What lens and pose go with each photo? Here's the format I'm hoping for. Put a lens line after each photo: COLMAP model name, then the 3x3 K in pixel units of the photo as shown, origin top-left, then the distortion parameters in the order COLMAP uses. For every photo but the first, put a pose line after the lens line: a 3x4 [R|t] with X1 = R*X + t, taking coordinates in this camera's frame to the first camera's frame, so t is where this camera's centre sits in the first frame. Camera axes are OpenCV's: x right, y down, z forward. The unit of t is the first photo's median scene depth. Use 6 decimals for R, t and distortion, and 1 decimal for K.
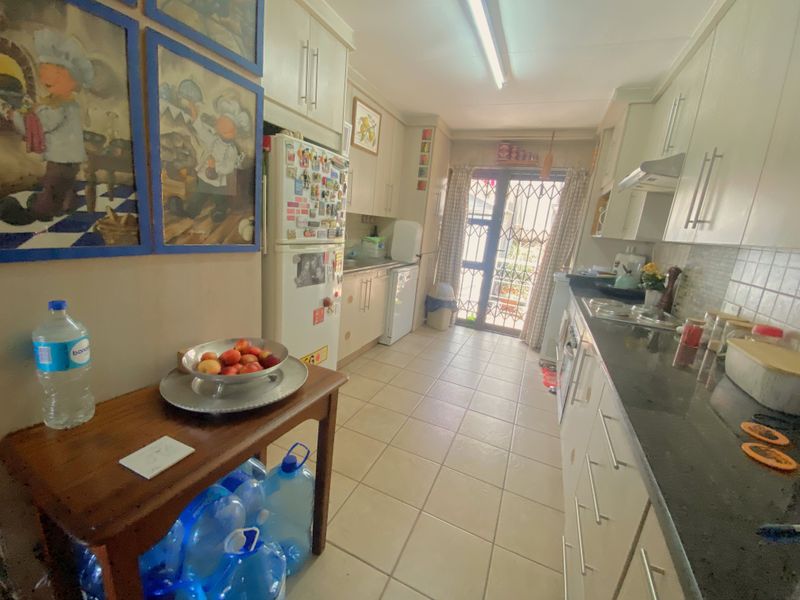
lens RADIAL K [[323.6, 0, 399.8], [0, 323.6, 299.8], [0, 0, 1]] dist [-0.000327, -0.009876]
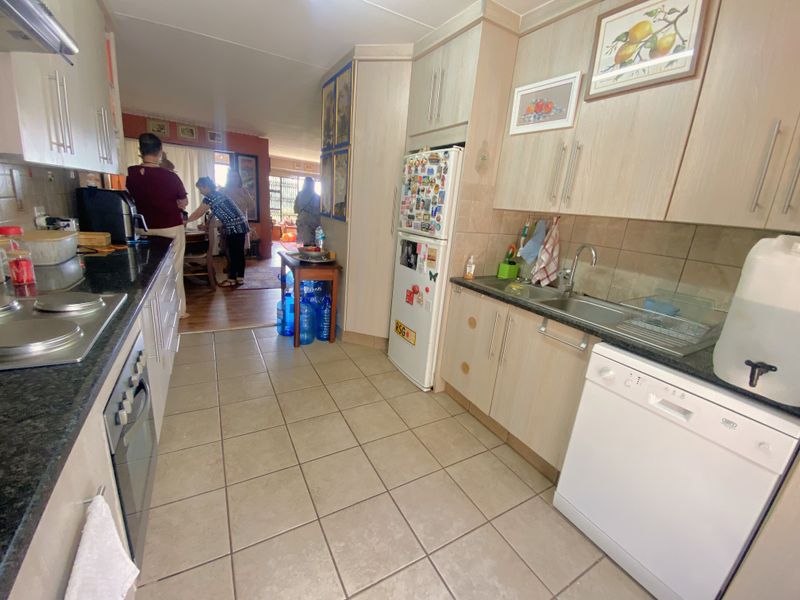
lens RADIAL K [[323.6, 0, 401.4], [0, 323.6, 299.7], [0, 0, 1]] dist [-0.000327, -0.009876]
pose [[-0.566977, 0.078350, -0.819999, 0.378144], [-0.324568, 0.893686, 0.309809, -0.153475], [0.757095, 0.441800, -0.481269, 0.811711]]
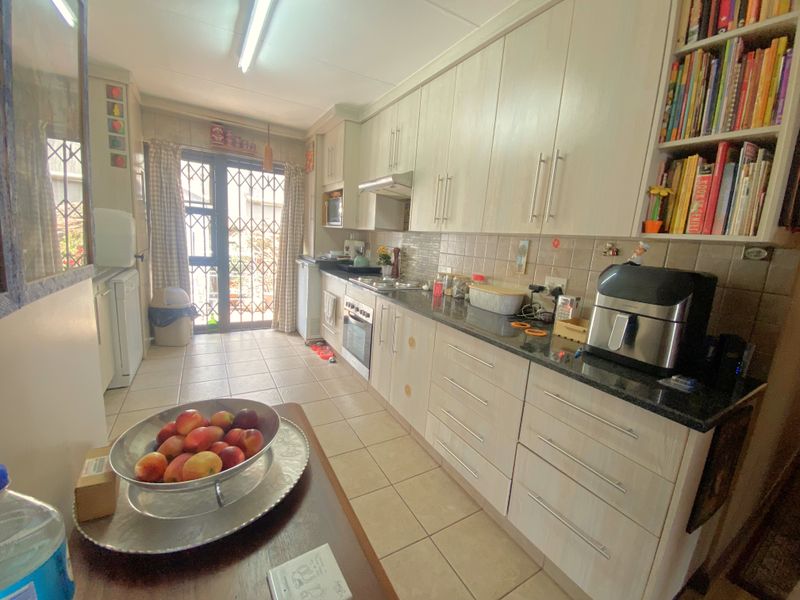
lens RADIAL K [[323.6, 0, 402.1], [0, 323.6, 297.4], [0, 0, 1]] dist [-0.000327, -0.009876]
pose [[0.575266, -0.195068, 0.794366, -0.197562], [0.168391, 0.978588, 0.118361, -0.029248], [-0.800446, 0.065675, 0.595796, 0.073197]]
